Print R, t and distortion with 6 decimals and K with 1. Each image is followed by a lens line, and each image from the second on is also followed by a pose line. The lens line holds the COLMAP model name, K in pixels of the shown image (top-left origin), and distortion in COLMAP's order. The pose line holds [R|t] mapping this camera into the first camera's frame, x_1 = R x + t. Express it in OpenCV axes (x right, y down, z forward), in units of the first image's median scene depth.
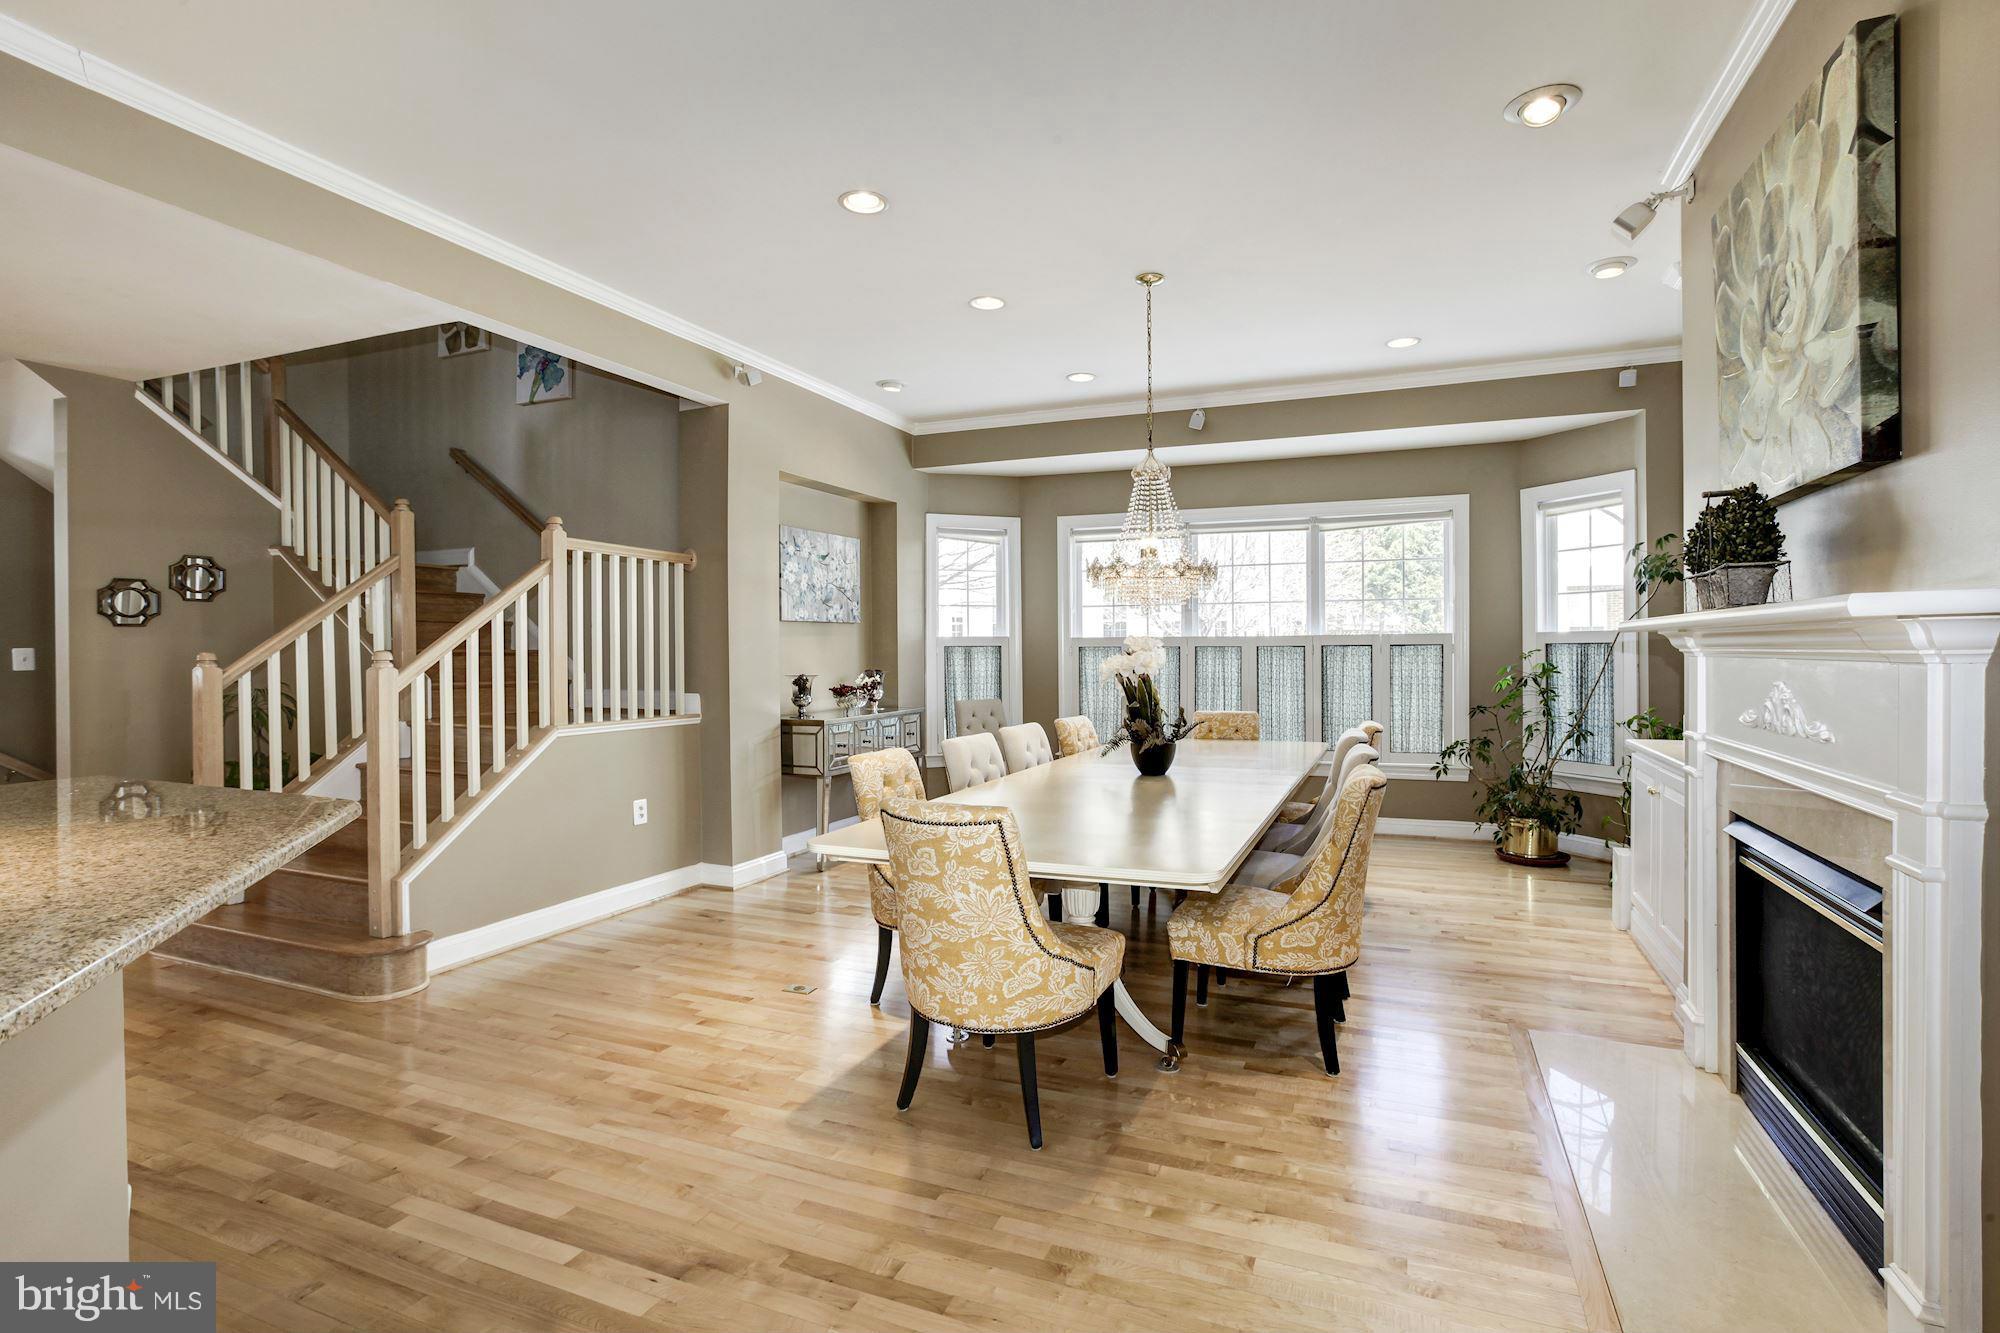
lens RADIAL K [[926.0, 0, 1006.4], [0, 926.0, 659.4], [0, 0, 1]] dist [-0.003918, 0.006046]
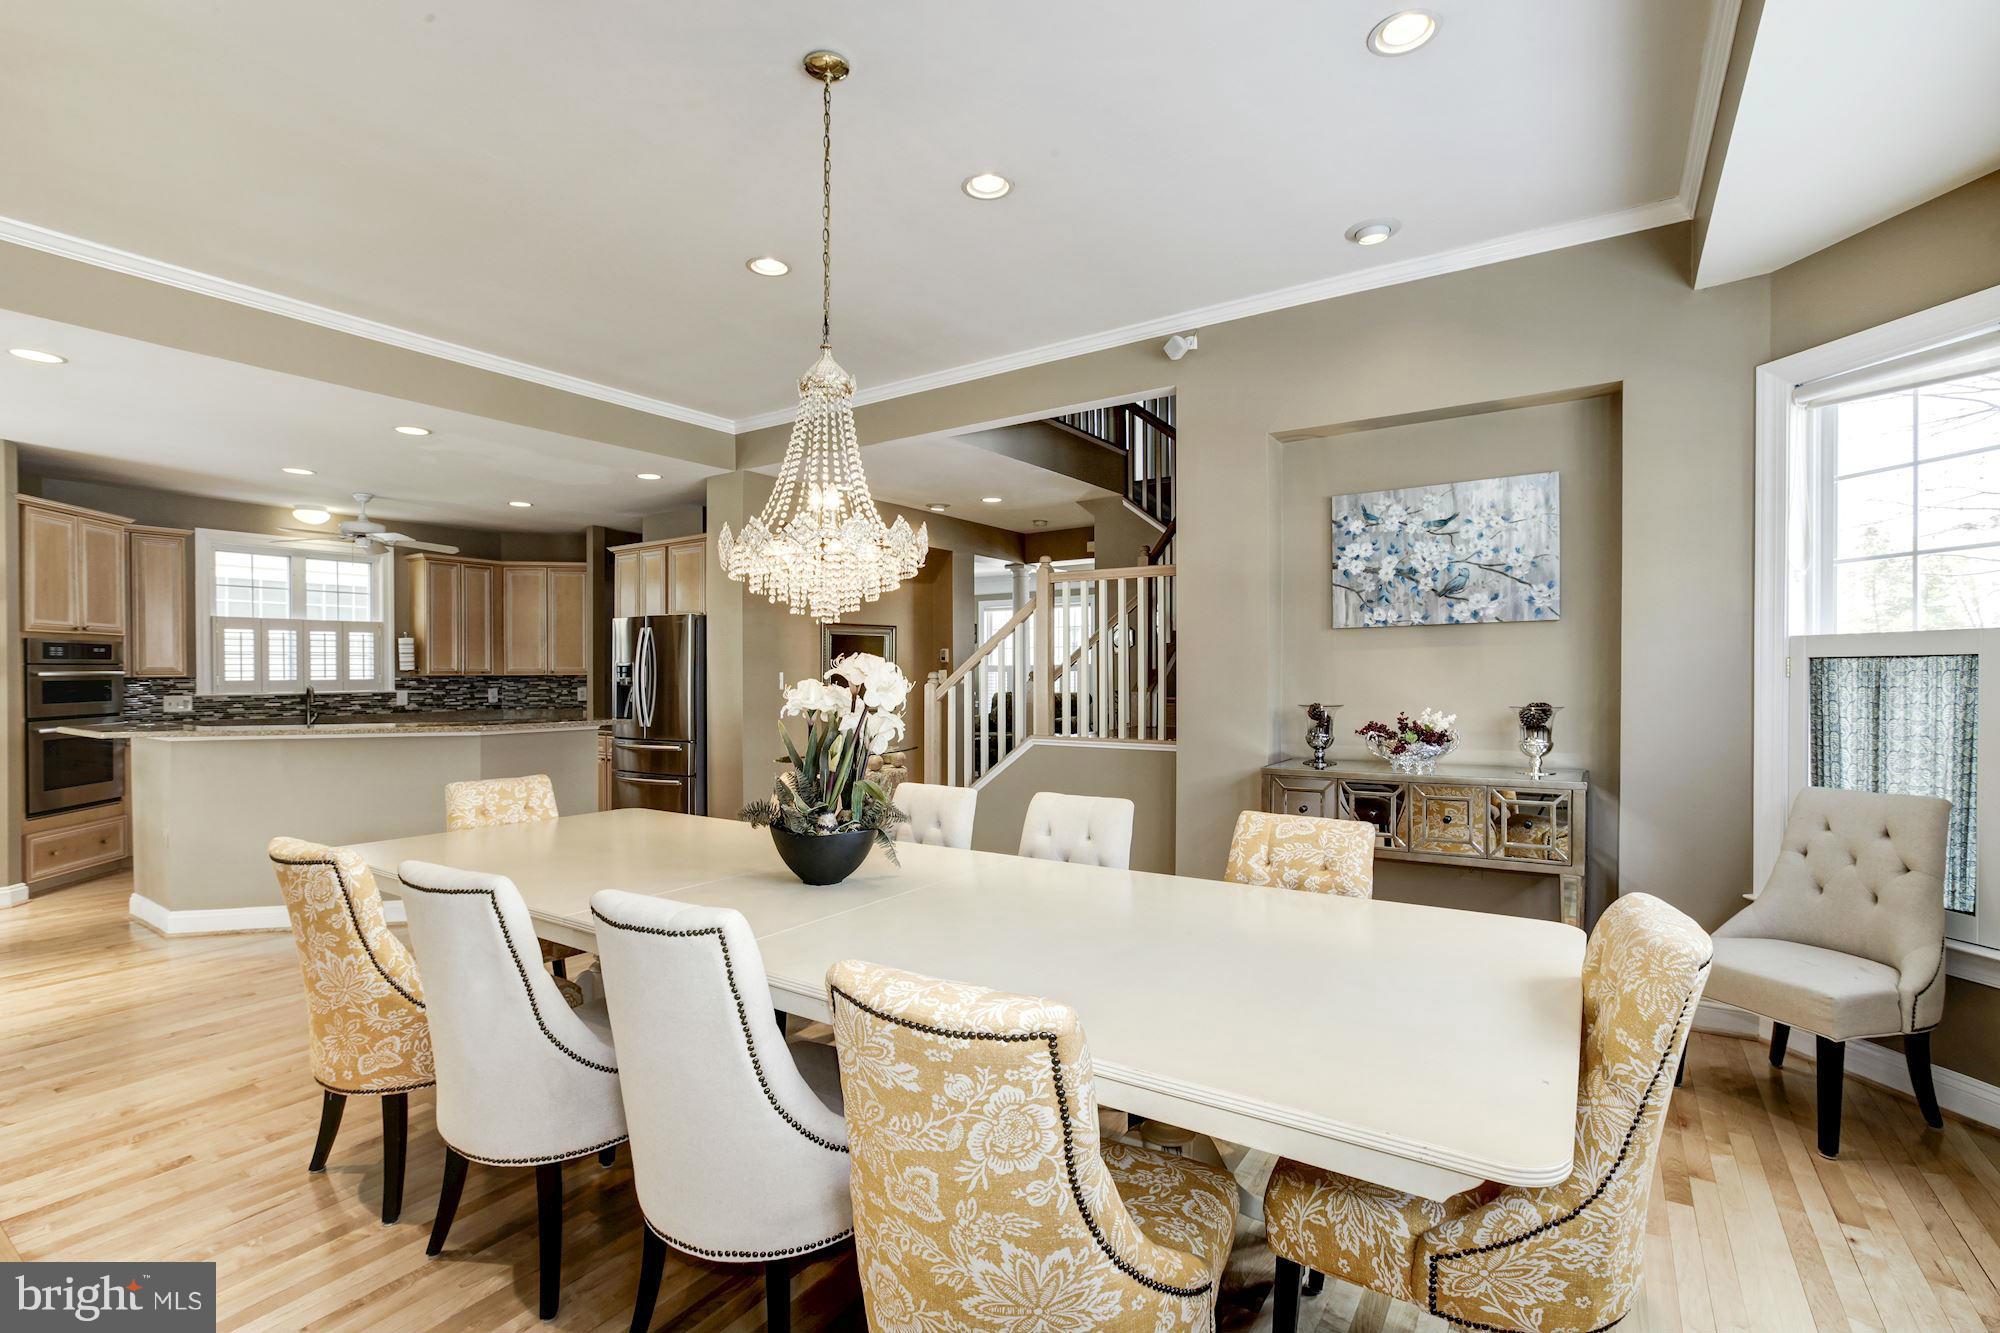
lens RADIAL K [[926.0, 0, 999.0], [0, 926.0, 674.8], [0, 0, 1]] dist [-0.003918, 0.006046]
pose [[-0.204022, 0.006987, -0.978941, 0.498243], [-0.007305, 0.999936, 0.008659, -0.009695], [0.978939, 0.008918, -0.203958, 0.858953]]
